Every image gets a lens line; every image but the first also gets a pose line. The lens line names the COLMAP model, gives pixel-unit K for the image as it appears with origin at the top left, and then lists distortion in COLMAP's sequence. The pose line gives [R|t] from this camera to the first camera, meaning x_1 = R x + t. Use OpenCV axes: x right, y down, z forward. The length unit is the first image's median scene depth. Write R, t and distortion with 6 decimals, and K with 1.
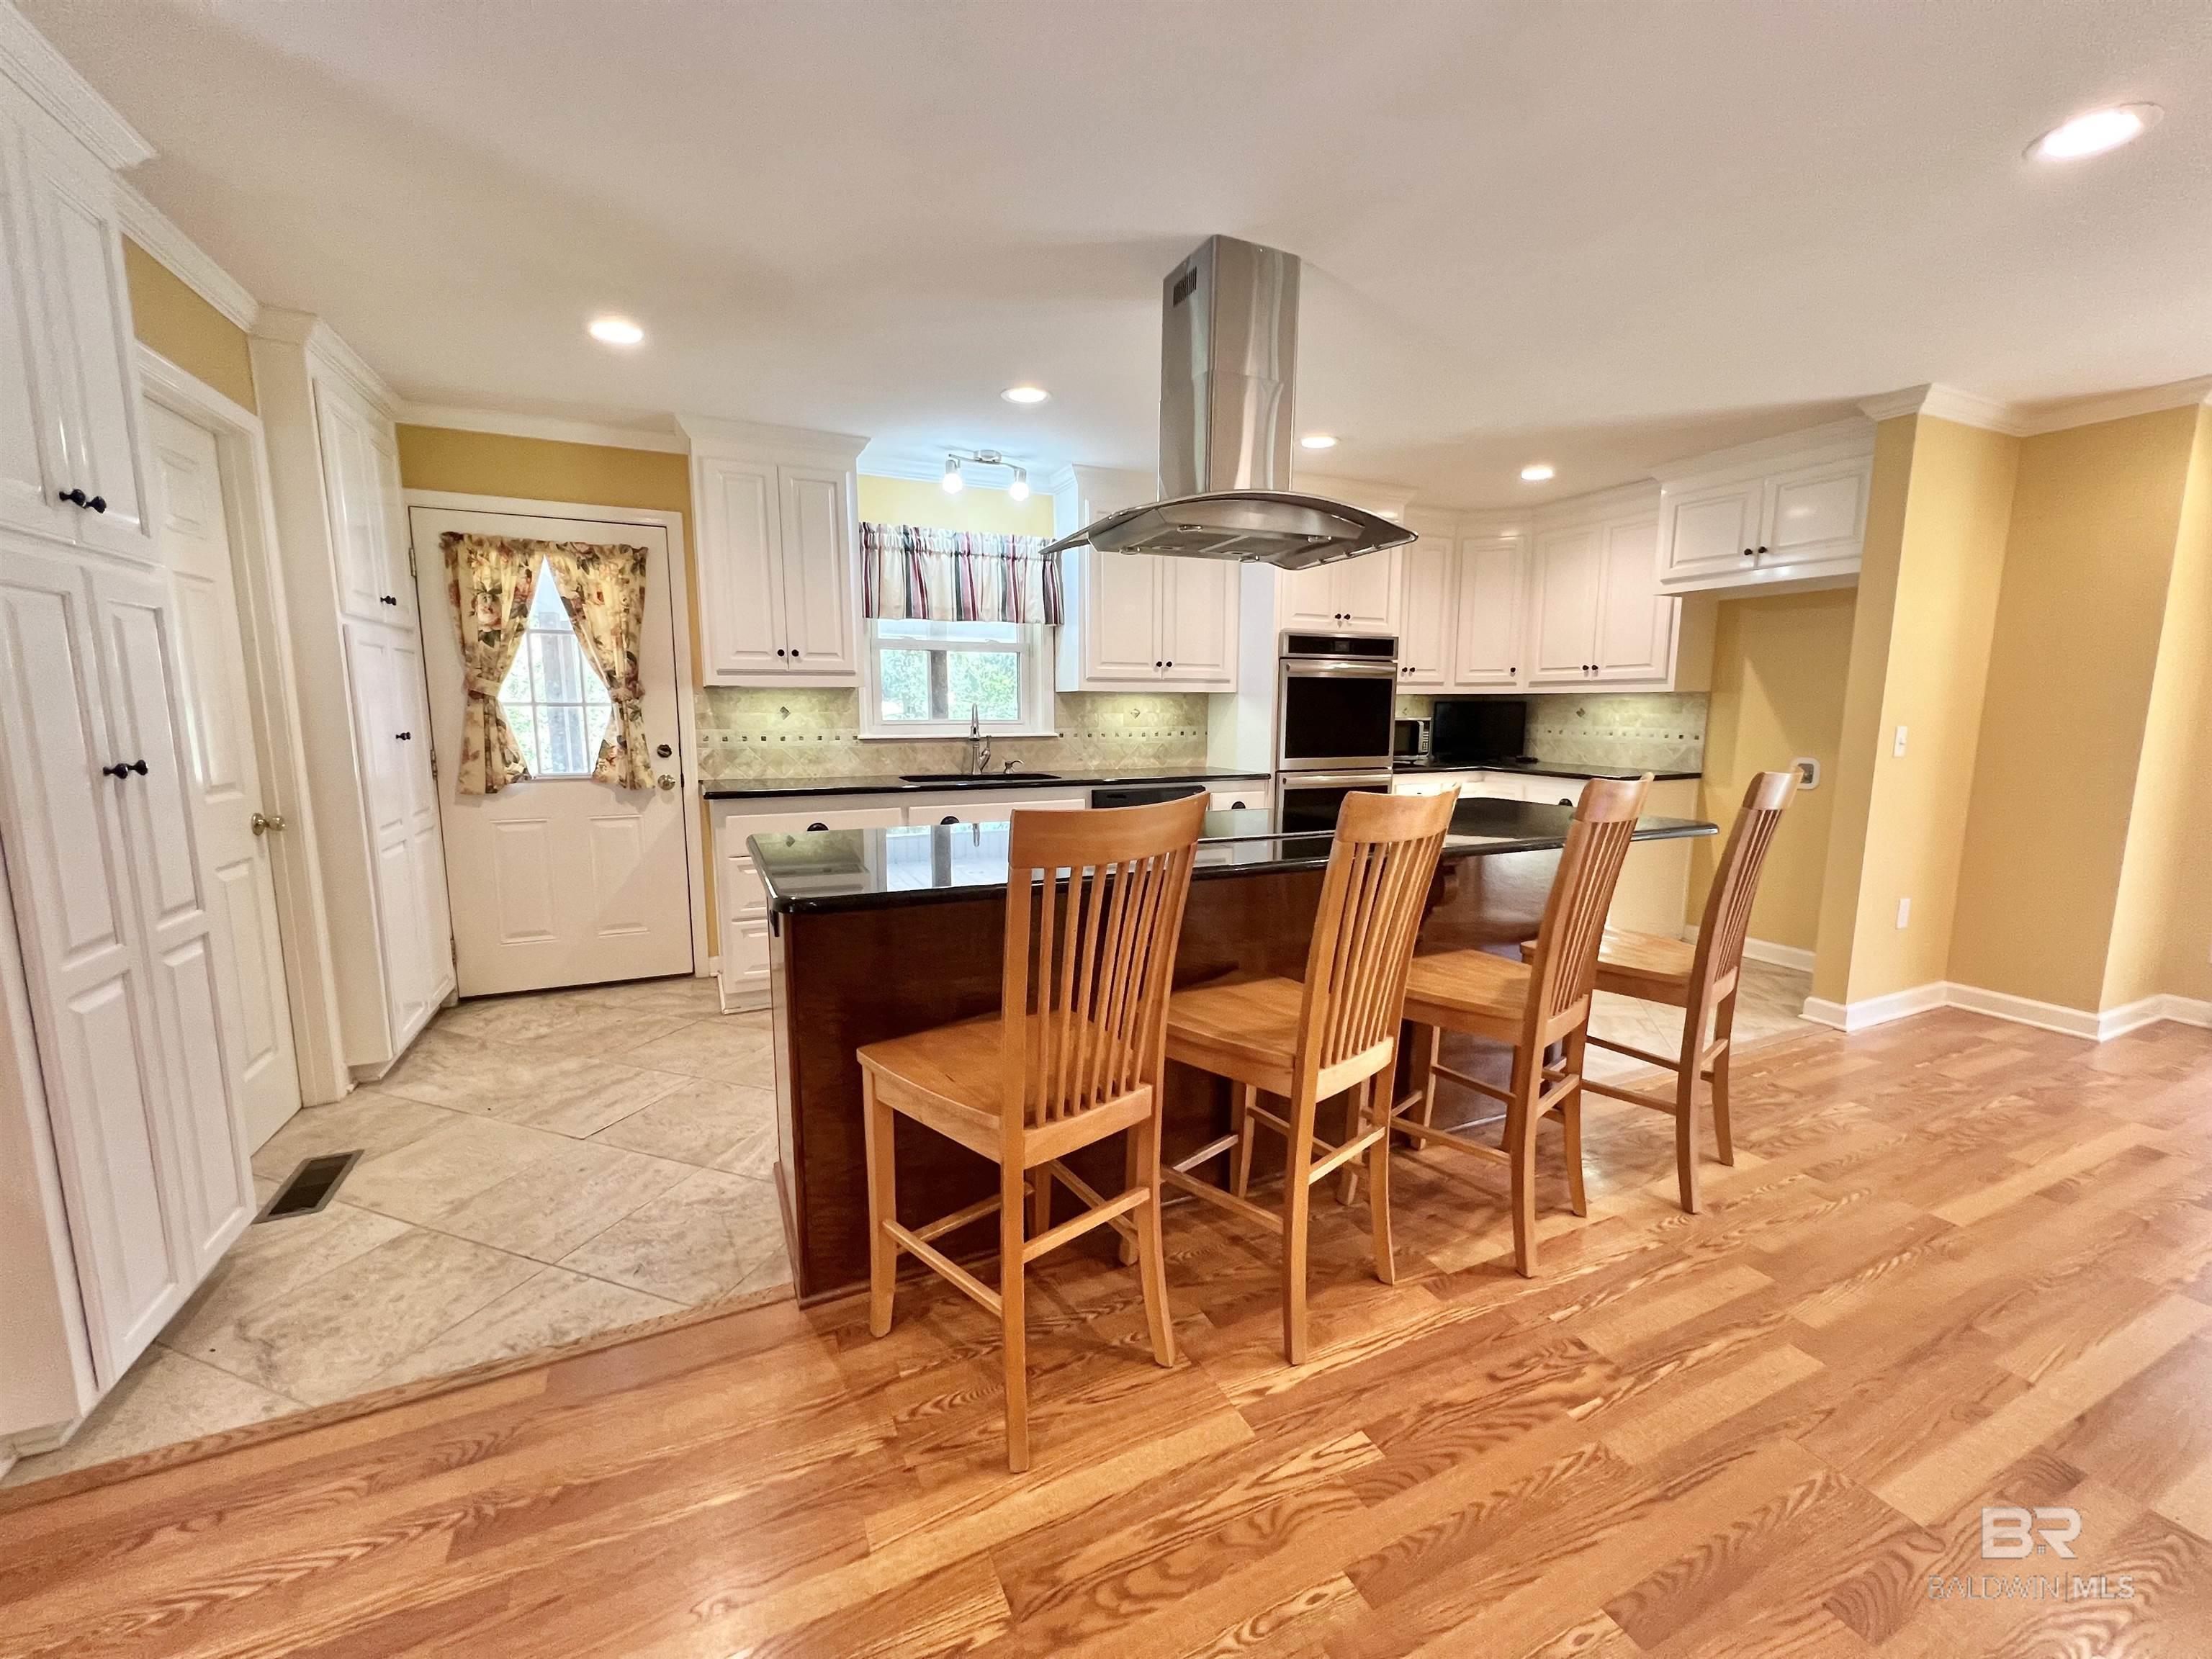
lens RADIAL K [[885.2, 0, 1109.1], [0, 885.2, 832.4], [0, 0, 1]] dist [-0.001526, -0.000154]
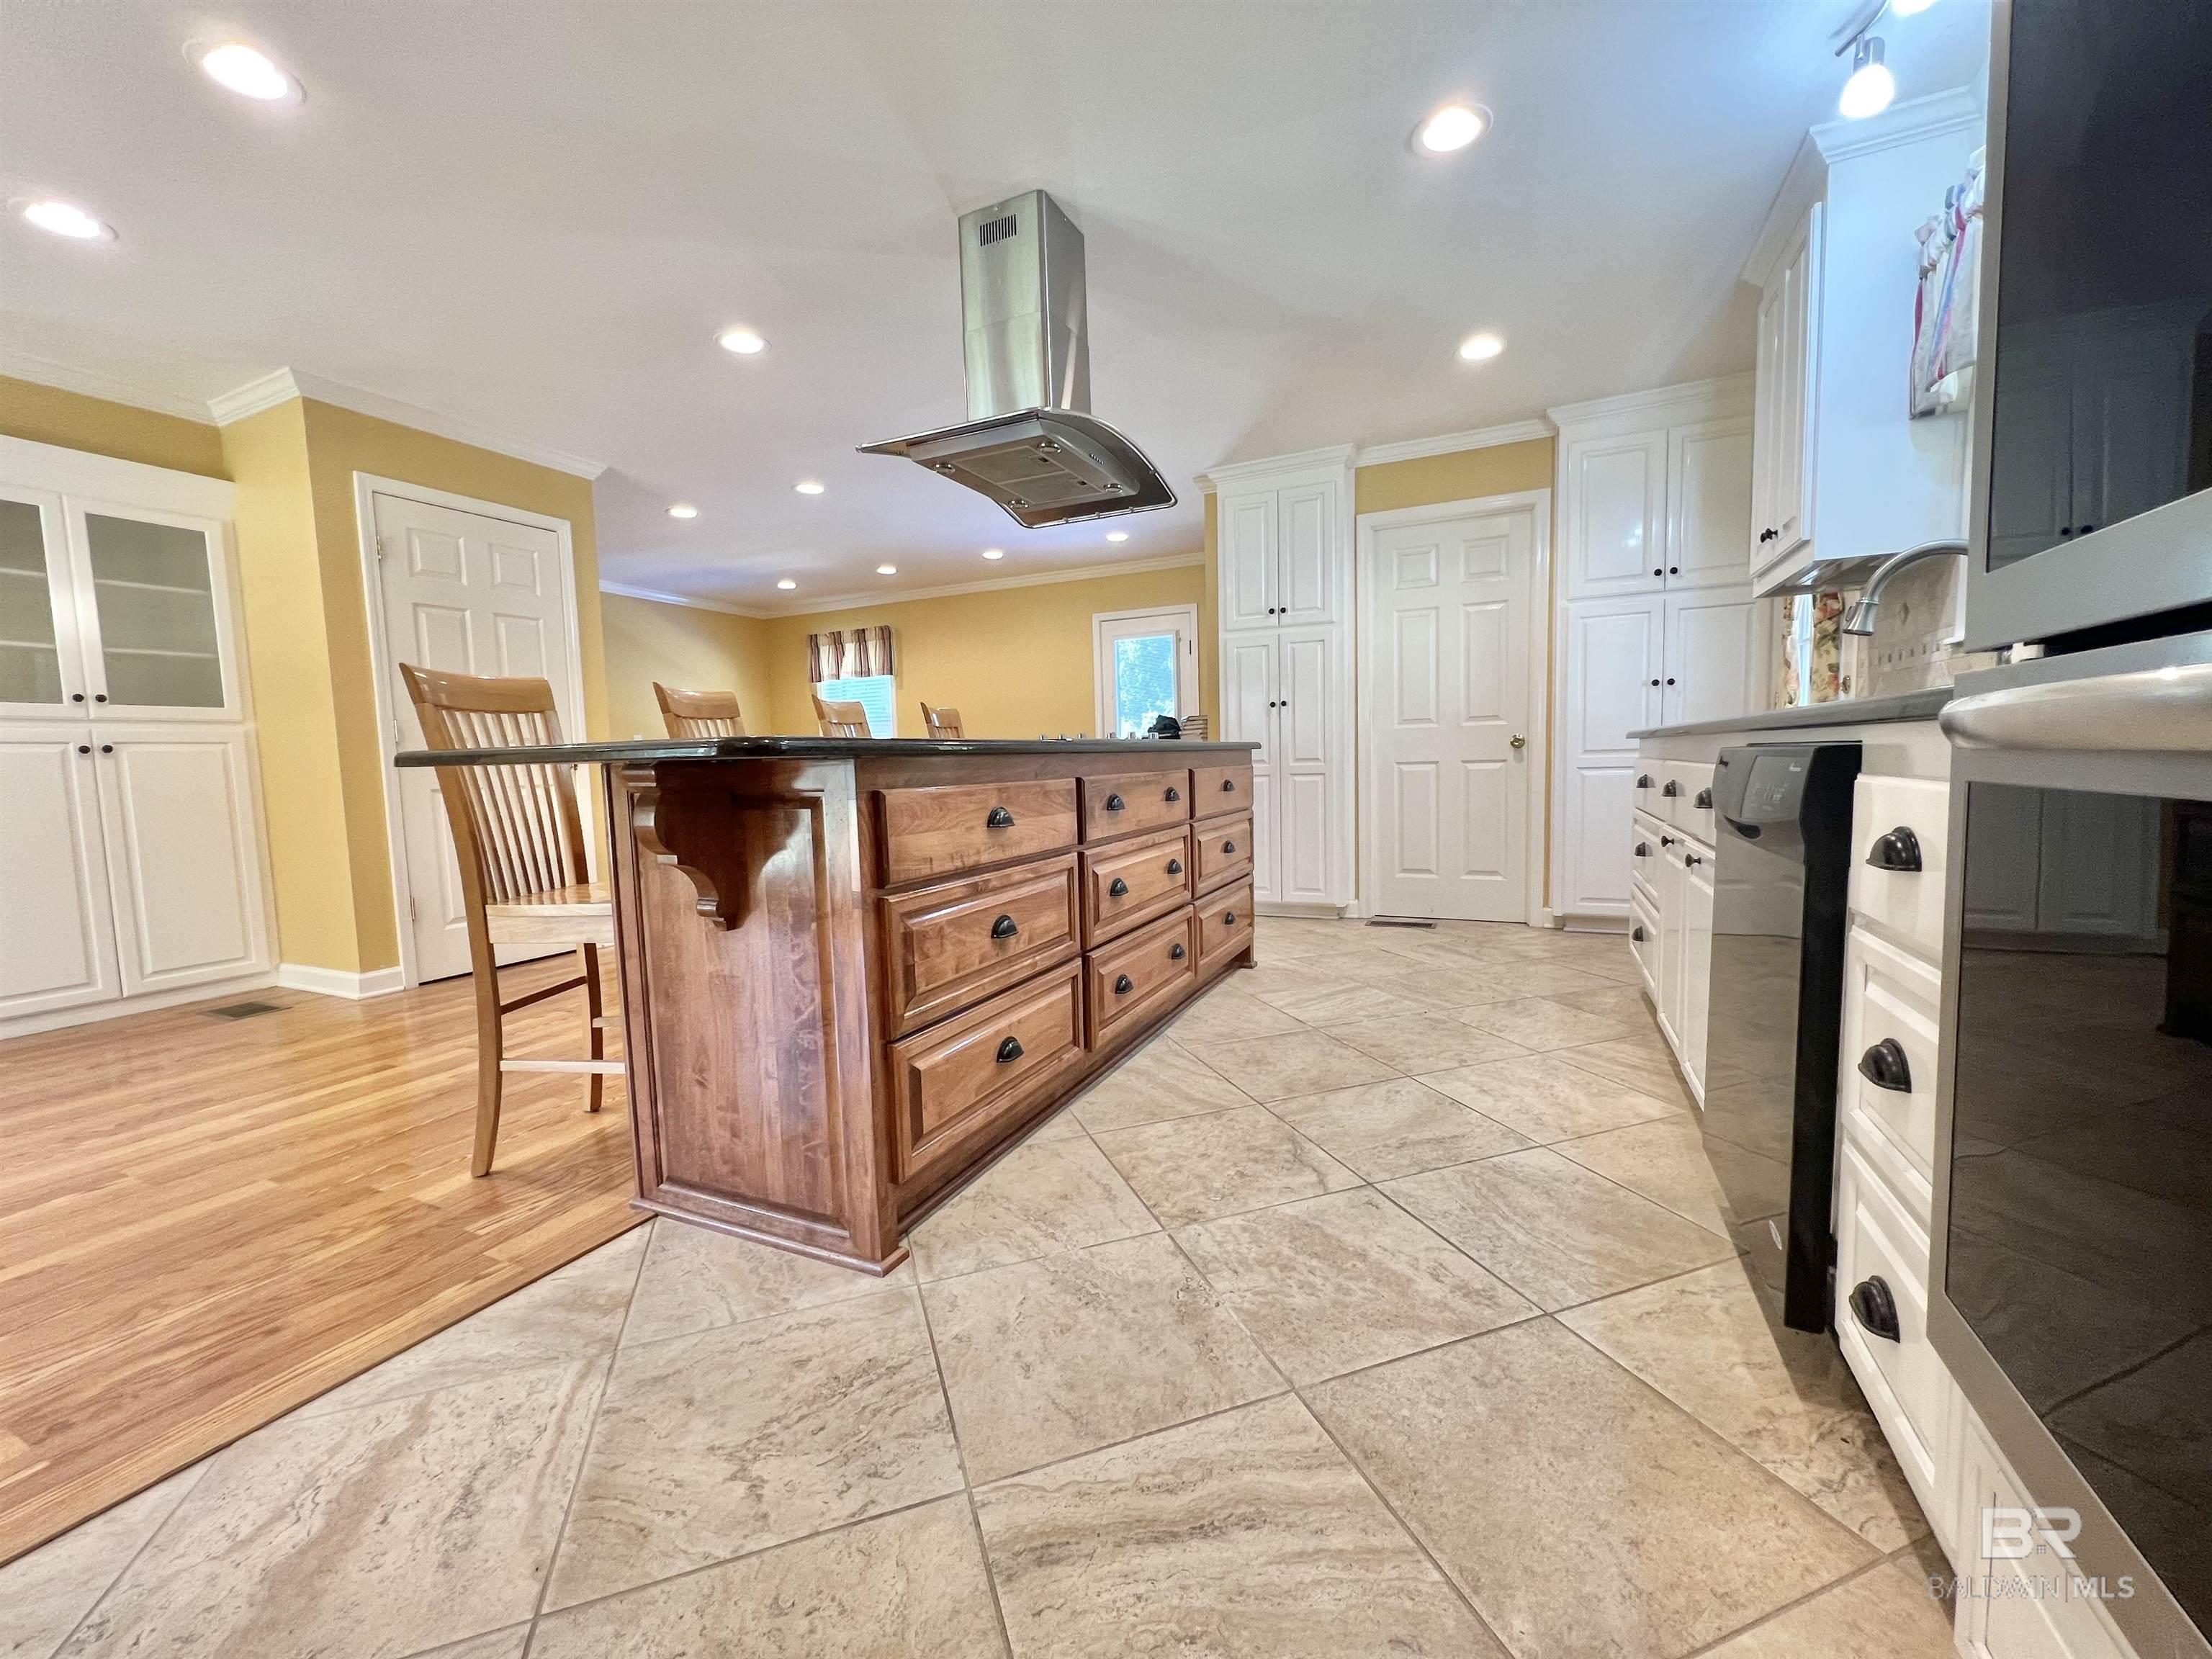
lens RADIAL K [[885.2, 0, 1109.1], [0, 885.2, 832.4], [0, 0, 1]] dist [-0.001526, -0.000154]
pose [[-0.765122, 0.070921, -0.639967, 0.459027], [-0.065649, 0.980144, 0.187106, -0.066105], [0.640530, 0.185172, -0.745274, 1.149956]]
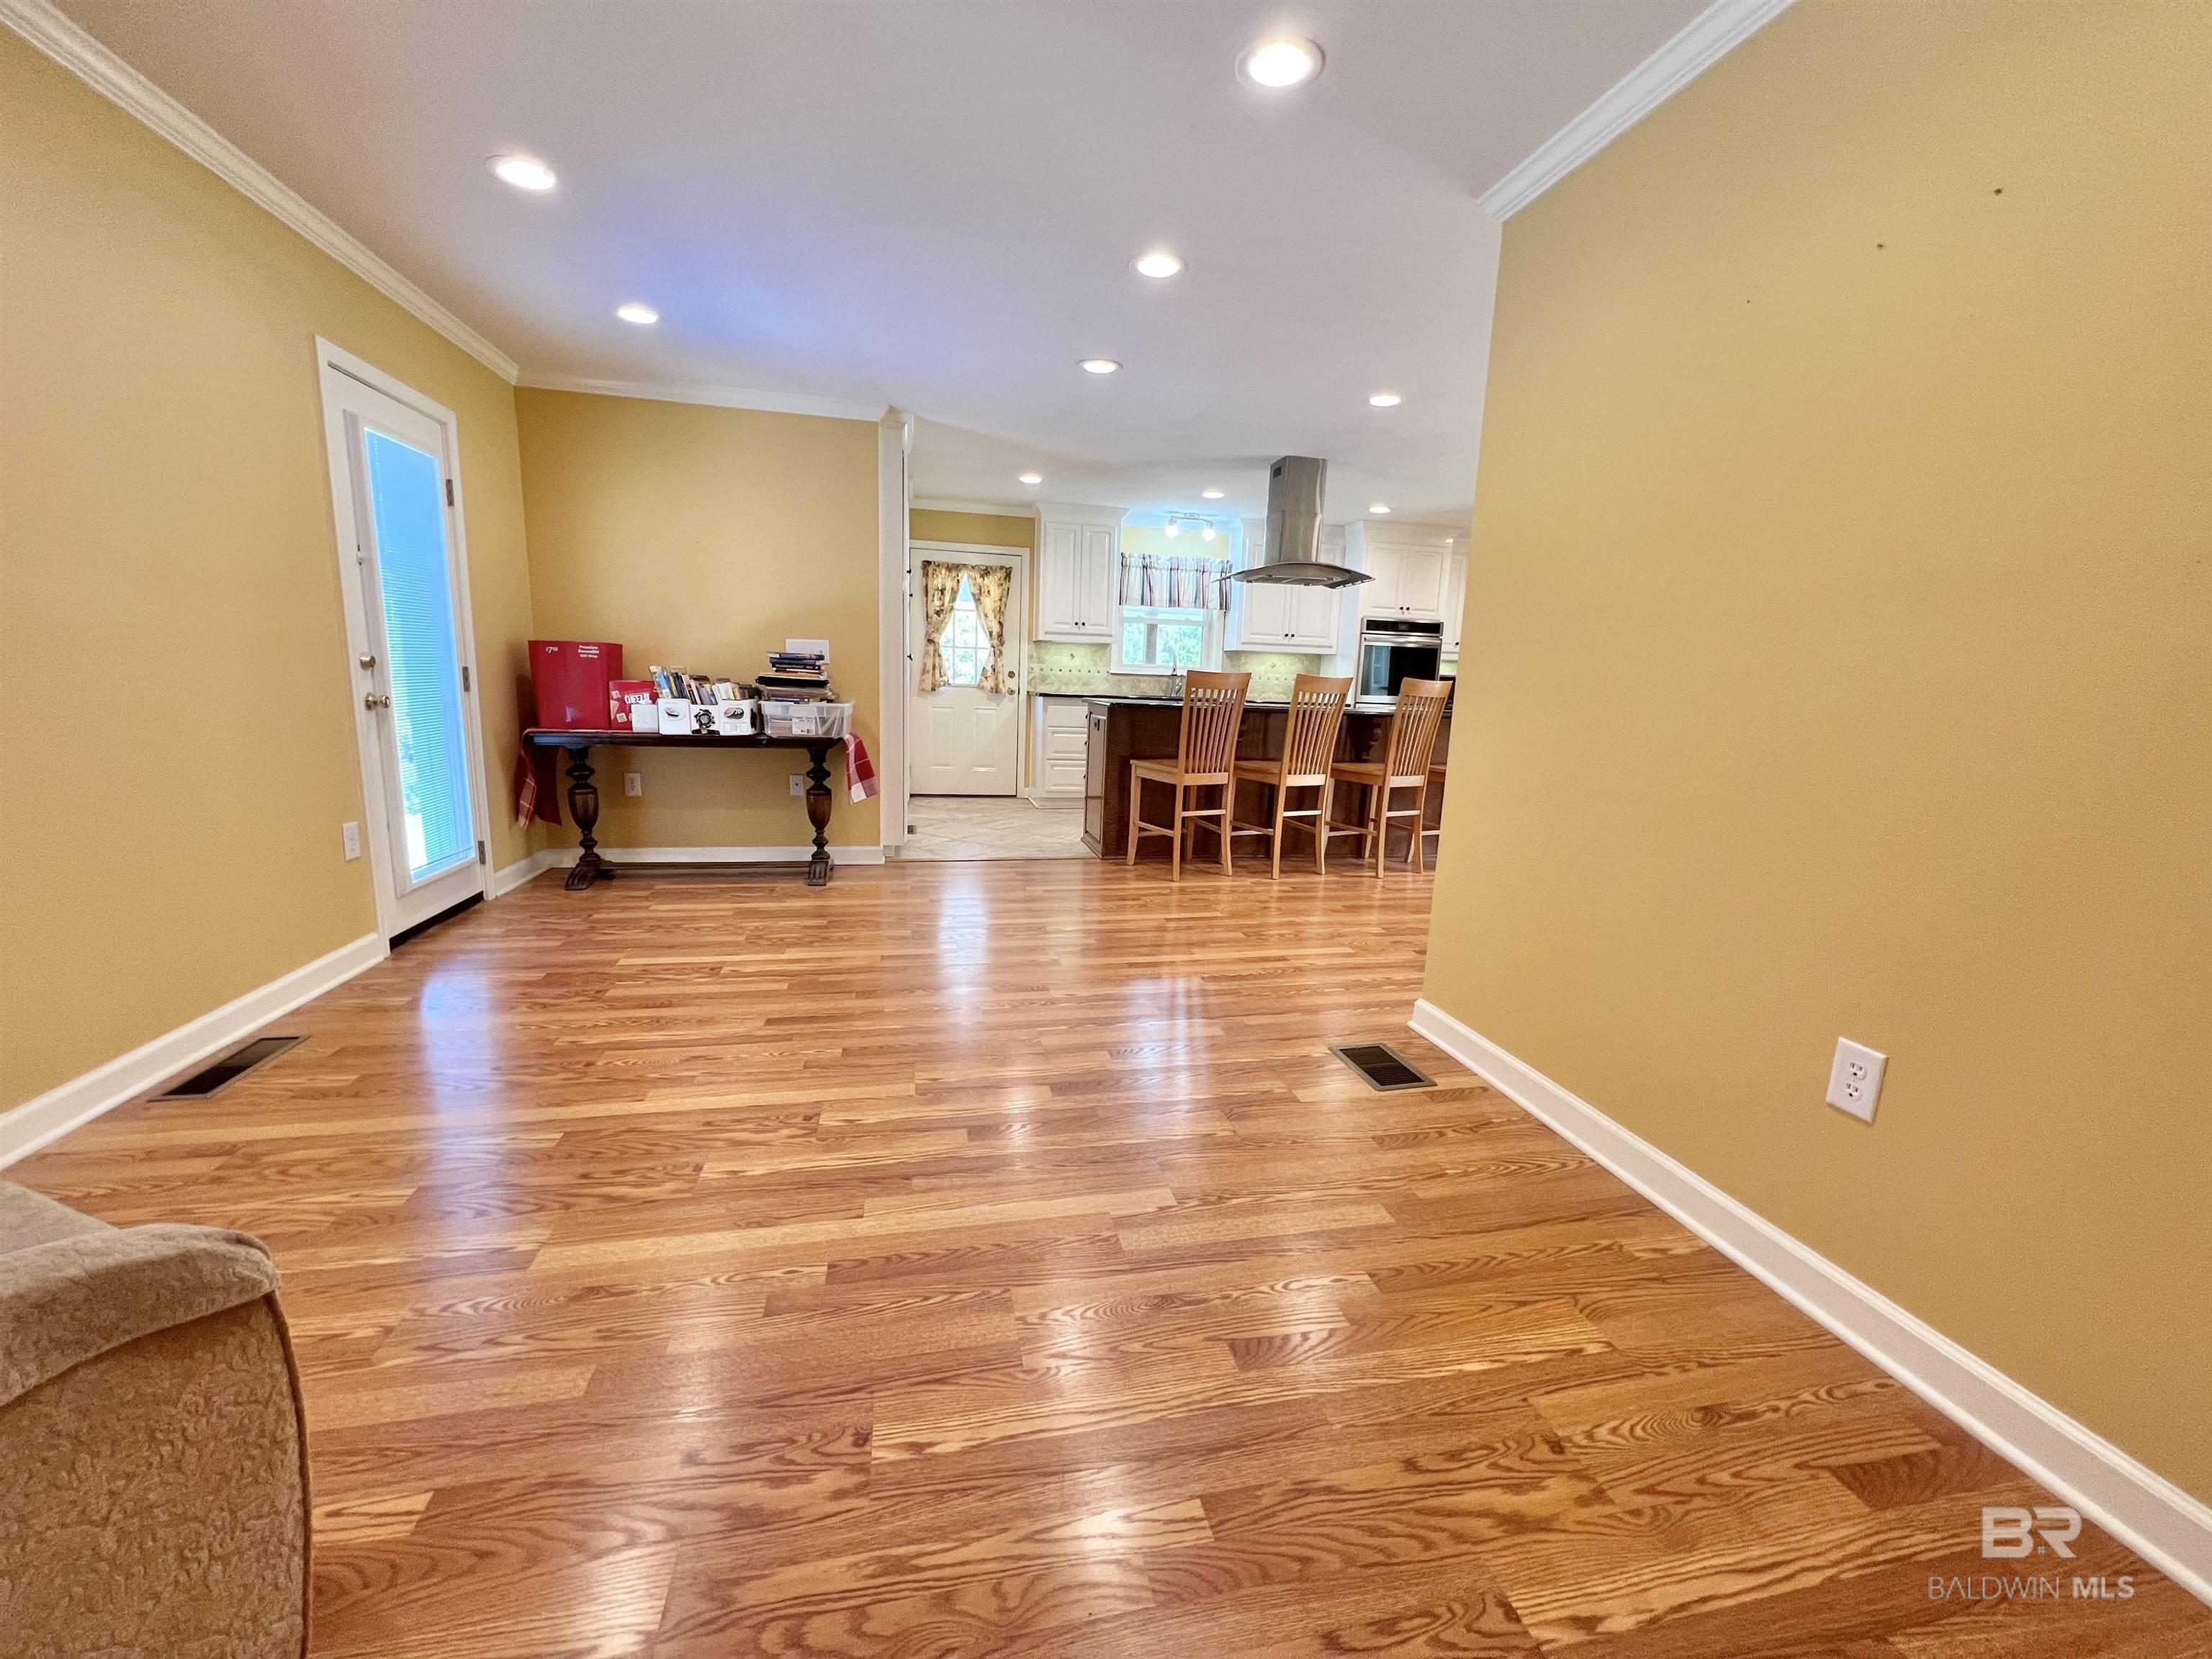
lens RADIAL K [[892.9, 0, 1112.3], [0, 892.9, 838.2], [0, 0, 1]] dist [0.000482, 0.000035]
pose [[0.976492, 0.071776, -0.203252, 0.118636], [-0.064887, 0.997076, 0.040365, 0.162329], [0.205555, -0.026228, 0.978294, -0.813081]]
